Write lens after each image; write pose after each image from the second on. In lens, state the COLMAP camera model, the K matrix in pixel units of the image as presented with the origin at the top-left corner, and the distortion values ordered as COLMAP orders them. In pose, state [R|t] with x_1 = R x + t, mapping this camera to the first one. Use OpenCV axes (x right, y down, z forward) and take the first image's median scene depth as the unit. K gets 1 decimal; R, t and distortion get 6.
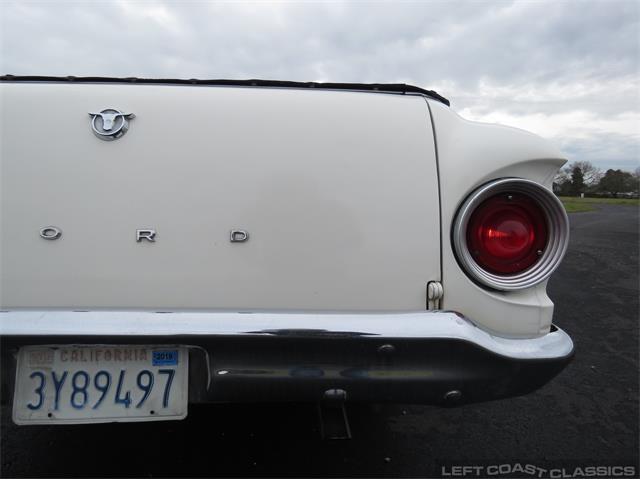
lens RADIAL K [[534.9, 0, 324.1], [0, 534.9, 239.8], [0, 0, 1]] dist [-0.009866, -0.003600]
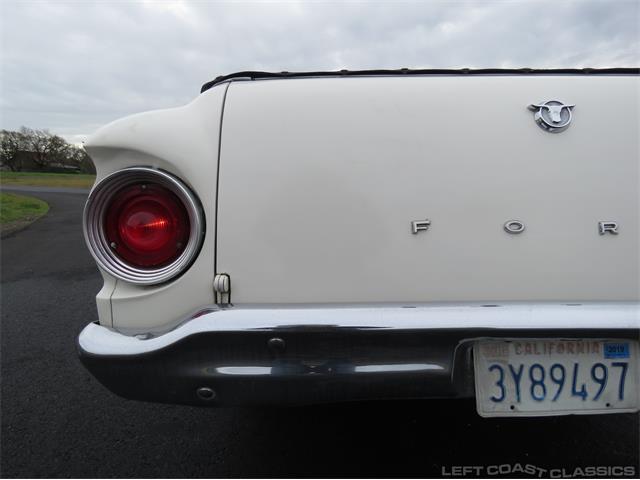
lens RADIAL K [[534.9, 0, 317.4], [0, 534.9, 243.5], [0, 0, 1]] dist [-0.009866, -0.003600]
pose [[0.997721, -0.009473, -0.066802, -0.792472], [0.011277, 0.999580, 0.026680, -0.012043], [0.066521, -0.027373, 0.997409, -0.023685]]
